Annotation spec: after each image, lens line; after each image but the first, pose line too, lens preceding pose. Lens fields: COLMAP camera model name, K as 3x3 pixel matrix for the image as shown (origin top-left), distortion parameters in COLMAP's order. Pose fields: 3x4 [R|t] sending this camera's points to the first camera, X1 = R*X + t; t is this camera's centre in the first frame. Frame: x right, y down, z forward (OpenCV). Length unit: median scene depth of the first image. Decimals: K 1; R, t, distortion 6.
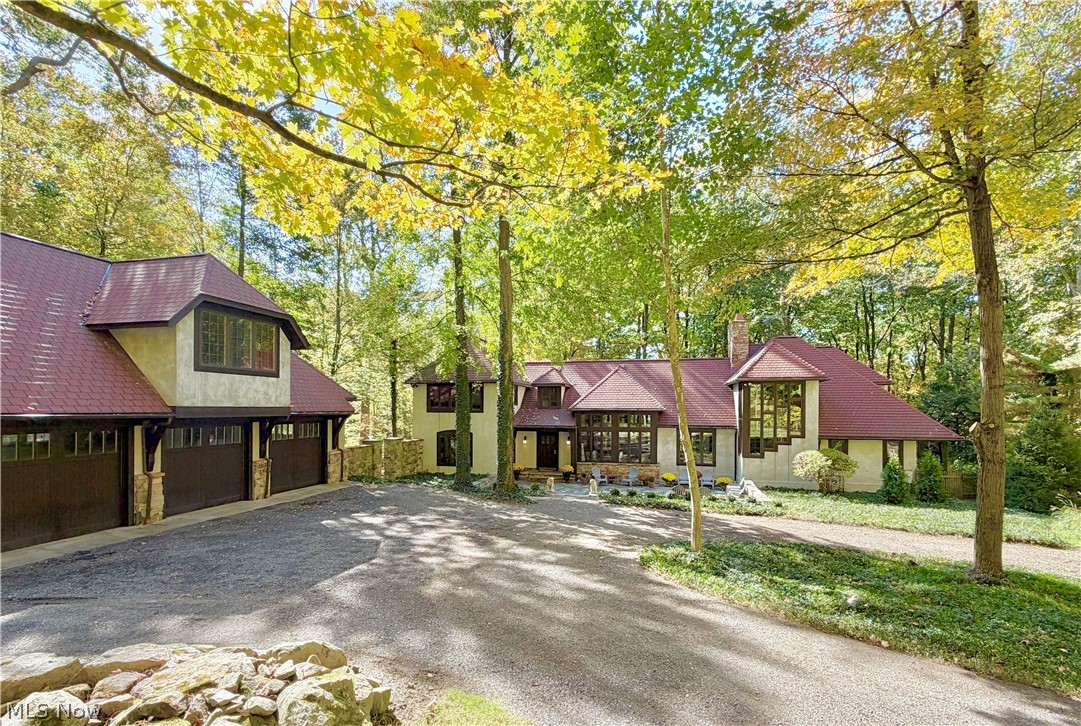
lens RADIAL K [[513.3, 0, 546.8], [0, 513.3, 405.7], [0, 0, 1]] dist [0.000839, 0.000557]
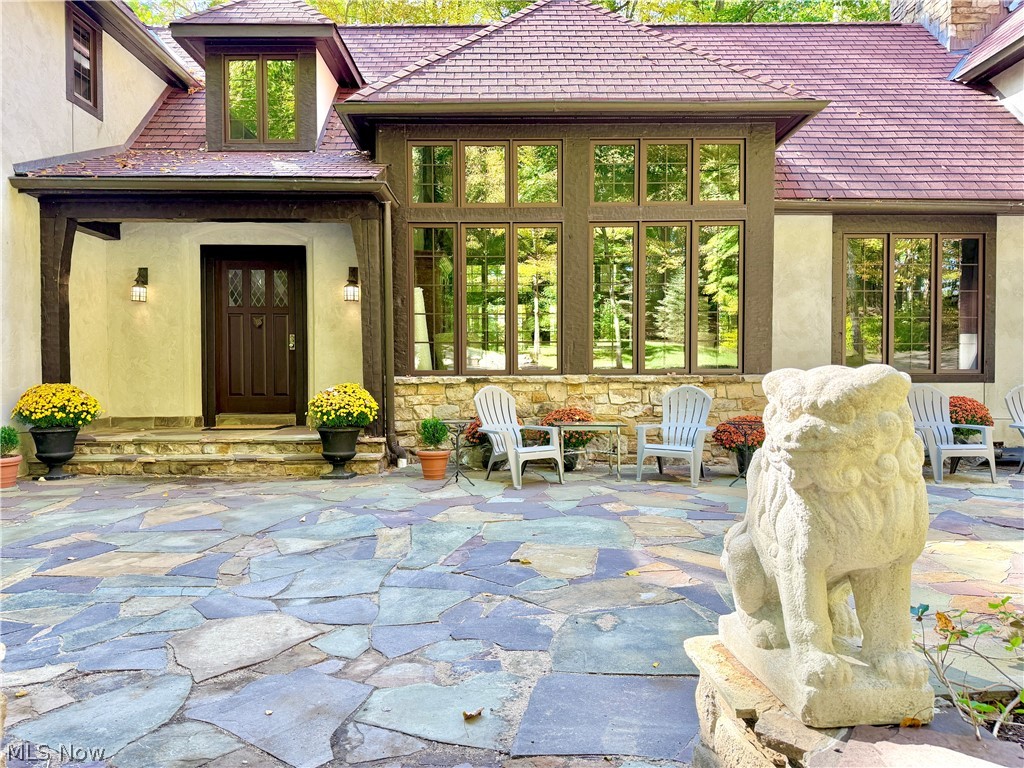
lens RADIAL K [[732.3, 0, 507.5], [0, 732.3, 382.1], [0, 0, 1]] dist [0.046570, -0.014731]
pose [[0.972200, -0.010377, 0.233924, 0.040663], [0.005679, 0.999769, 0.020751, 0.124796], [-0.234085, -0.018845, 0.972033, 0.820330]]
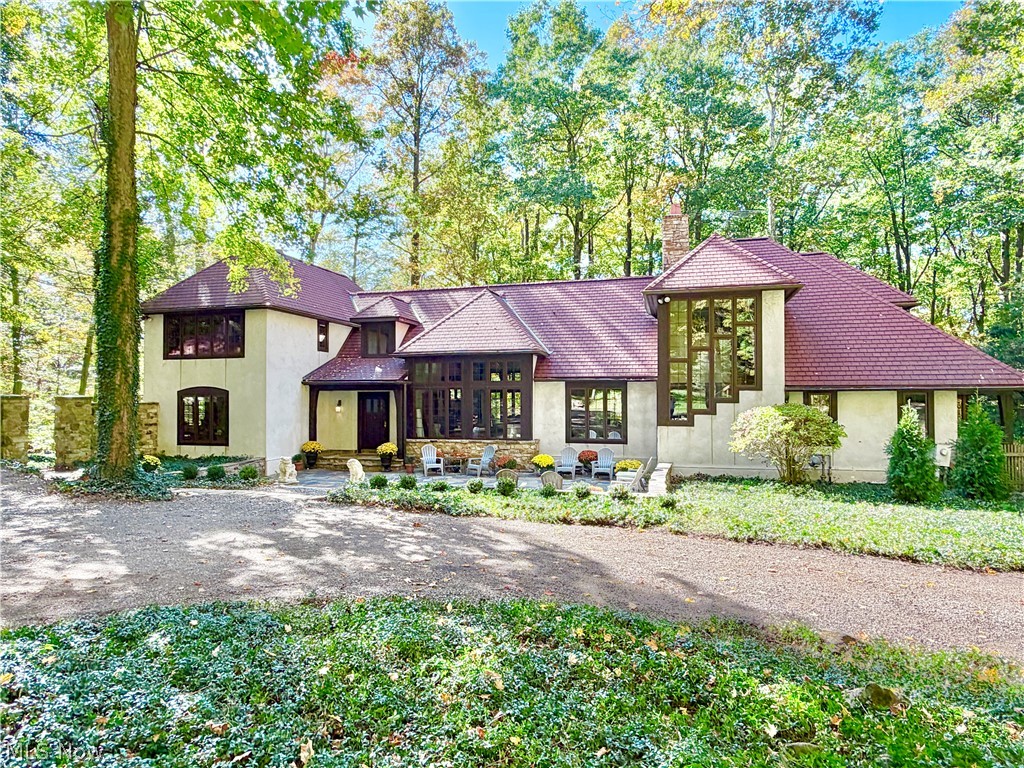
lens RADIAL K [[609.6, 0, 514.2], [0, 609.6, 384.6], [0, 0, 1]] dist [-0.005982, 0.012850]
pose [[0.999611, -0.006978, -0.026995, 0.241678], [0.006614, 0.999887, -0.013530, 0.064119], [0.027086, 0.013346, 0.999544, 0.304267]]
